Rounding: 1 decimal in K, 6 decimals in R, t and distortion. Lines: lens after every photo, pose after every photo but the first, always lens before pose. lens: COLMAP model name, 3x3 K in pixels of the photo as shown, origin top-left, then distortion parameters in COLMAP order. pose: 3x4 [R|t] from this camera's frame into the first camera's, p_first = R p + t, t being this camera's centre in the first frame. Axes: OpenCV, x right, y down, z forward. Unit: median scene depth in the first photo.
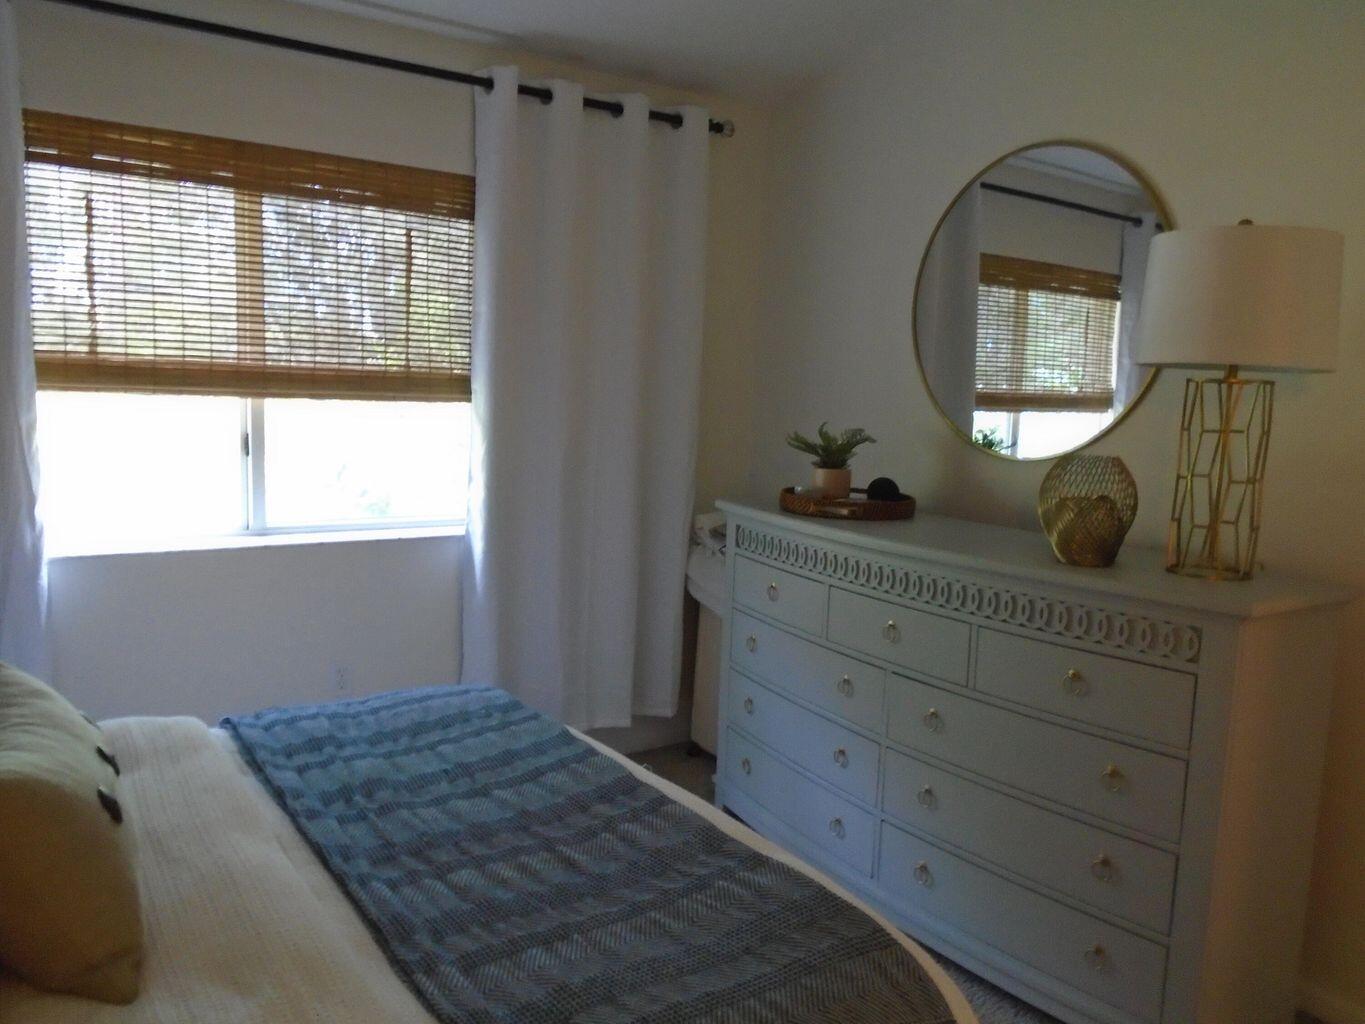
lens RADIAL K [[1026.5, 0, 686.3], [0, 1026.5, 510.6], [0, 0, 1]] dist [-0.028704, 0.001672]
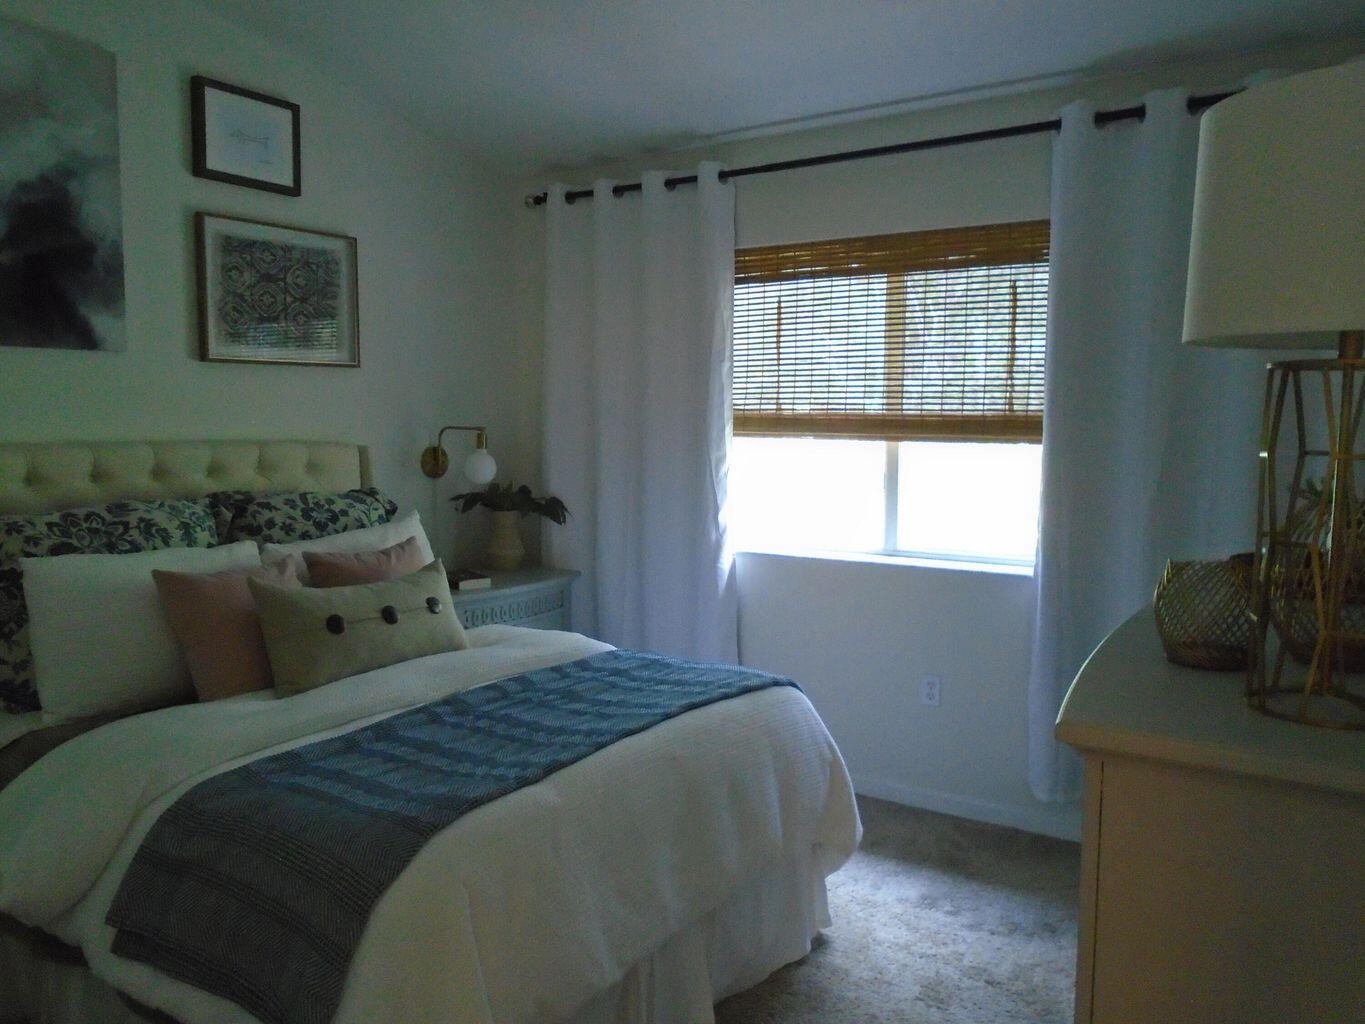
lens RADIAL K [[1026.5, 0, 686.3], [0, 1026.5, 510.6], [0, 0, 1]] dist [-0.028704, 0.001672]
pose [[0.374568, 0.042099, -0.926243, 0.622376], [-0.104456, 0.994525, 0.002961, -0.006871], [0.921297, 0.095642, 0.376915, 0.328708]]
